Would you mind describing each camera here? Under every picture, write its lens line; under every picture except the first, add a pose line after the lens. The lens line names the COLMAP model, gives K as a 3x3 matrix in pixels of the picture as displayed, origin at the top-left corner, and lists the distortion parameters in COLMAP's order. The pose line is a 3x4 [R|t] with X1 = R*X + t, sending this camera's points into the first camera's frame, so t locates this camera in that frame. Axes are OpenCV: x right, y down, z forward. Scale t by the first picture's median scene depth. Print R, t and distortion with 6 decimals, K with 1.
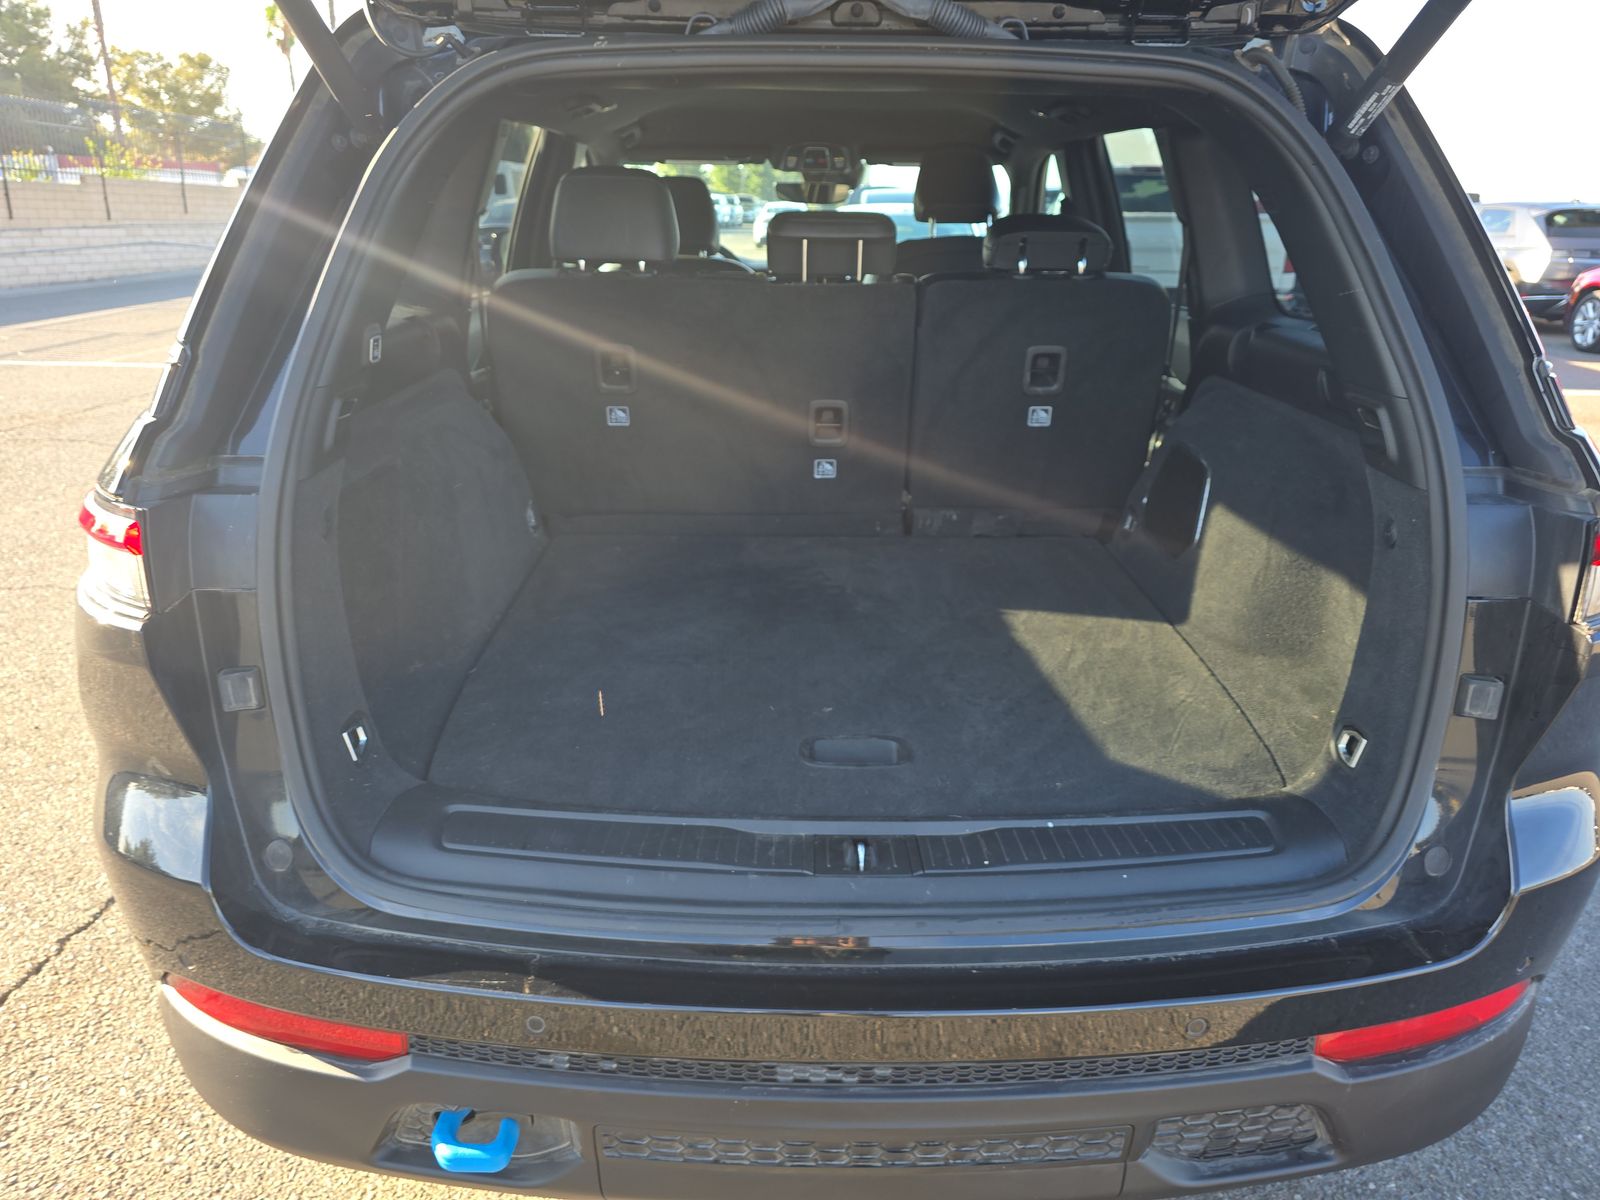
lens RADIAL K [[1074.4, 0, 802.7], [0, 1074.4, 612.5], [0, 0, 1]] dist [0.023745, -0.025570]
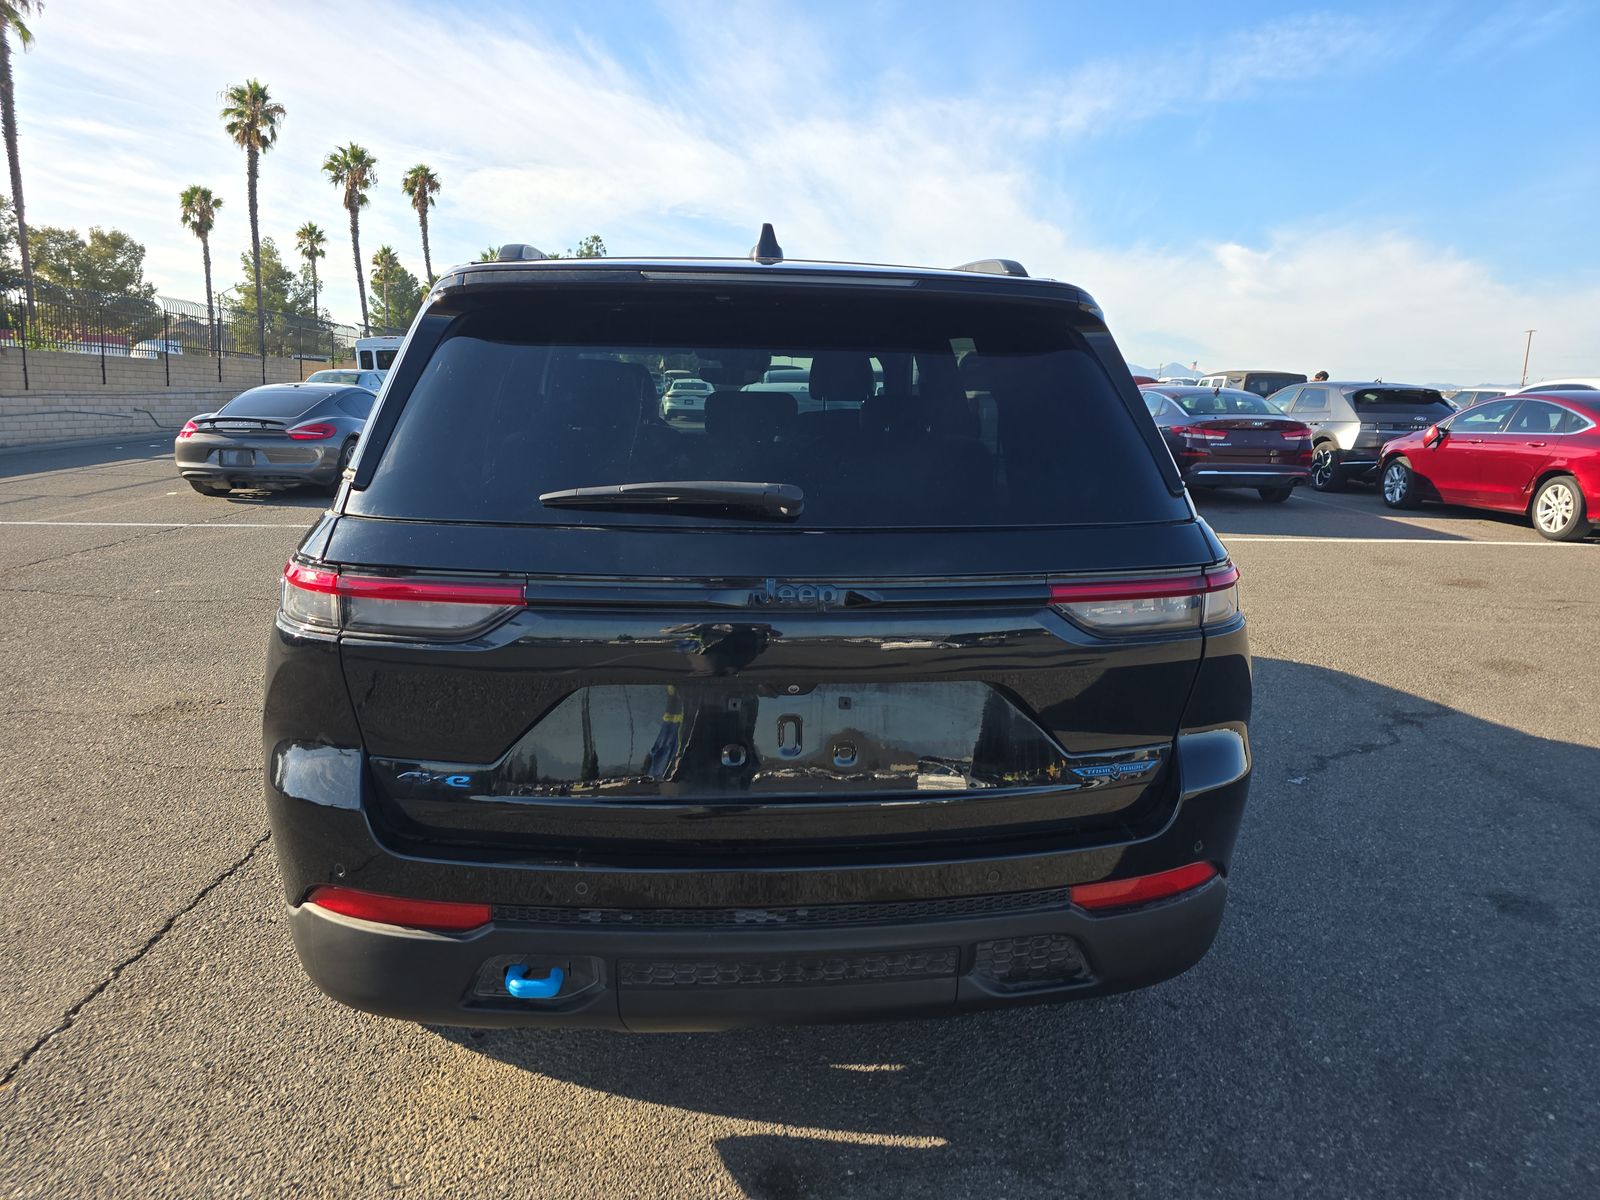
lens RADIAL K [[1074.4, 0, 800.0], [0, 1074.4, 598.7], [0, 0, 1]] dist [0.023745, -0.025570]
pose [[0.996329, -0.010038, 0.085013, -0.056502], [0.023527, 0.986968, -0.159185, 0.212510], [-0.082307, 0.160601, 0.983582, -0.610359]]
